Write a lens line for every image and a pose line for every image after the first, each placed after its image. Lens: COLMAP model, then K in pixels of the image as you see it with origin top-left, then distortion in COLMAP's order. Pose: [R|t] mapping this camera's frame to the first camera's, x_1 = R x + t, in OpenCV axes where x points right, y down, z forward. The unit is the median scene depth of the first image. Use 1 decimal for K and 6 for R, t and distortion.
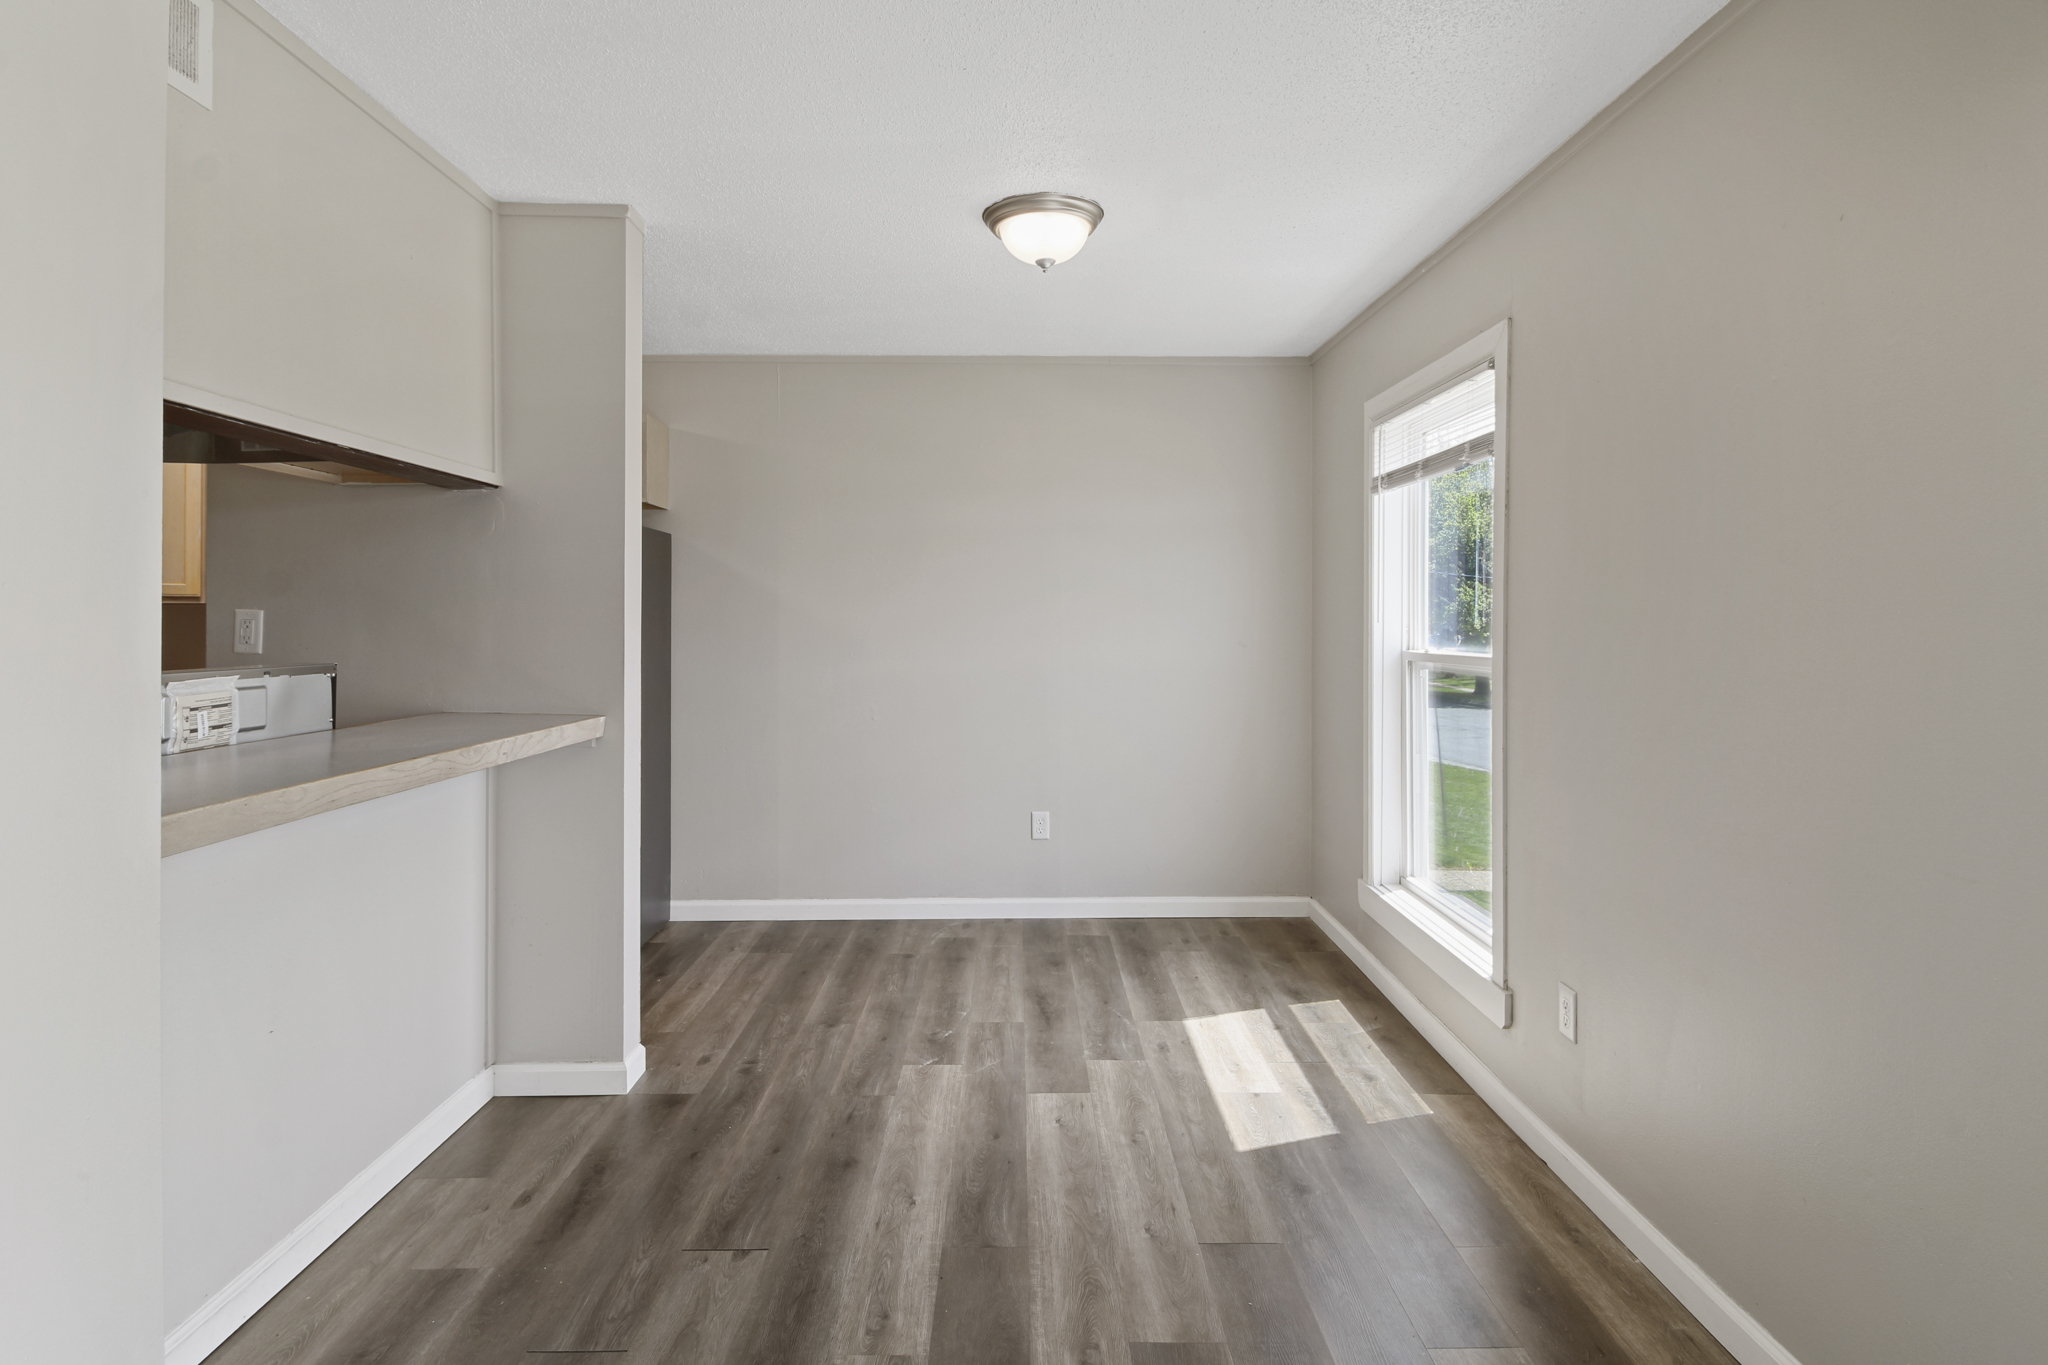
lens RADIAL K [[1038.3, 0, 1029.9], [0, 1038.3, 629.1], [0, 0, 1]] dist [0.002355, -0.012690]
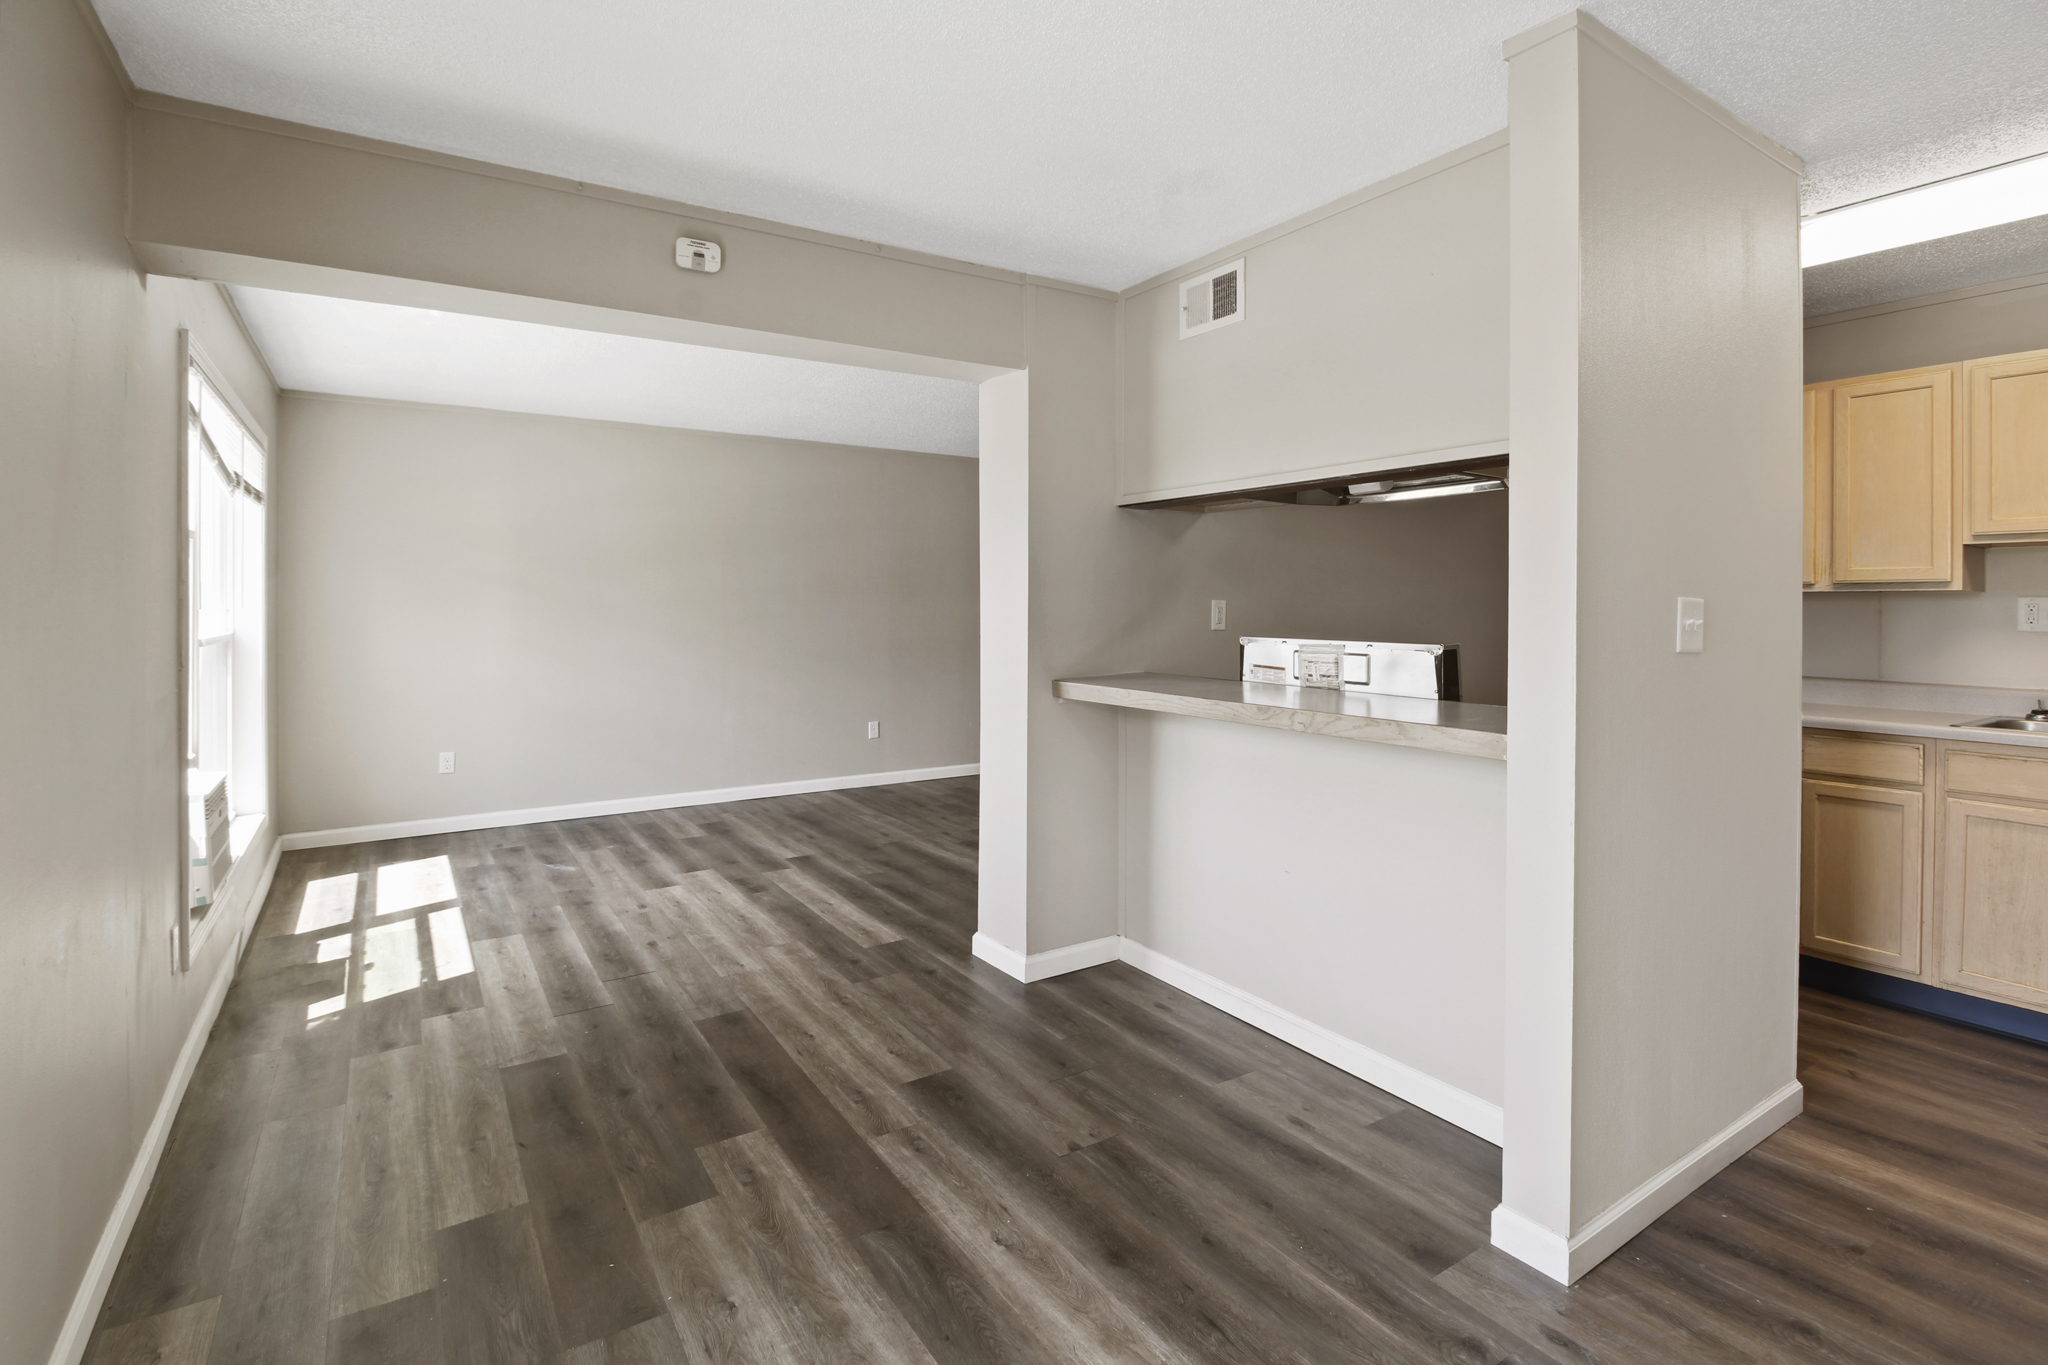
lens RADIAL K [[972.2, 0, 1032.0], [0, 972.2, 604.2], [0, 0, 1]] dist [-0.000915, -0.000236]
pose [[-0.838466, -0.000969, -0.544952, 0.347458], [-0.004370, 0.999978, 0.004944, -0.016513], [0.544936, 0.006527, -0.838452, 1.816345]]
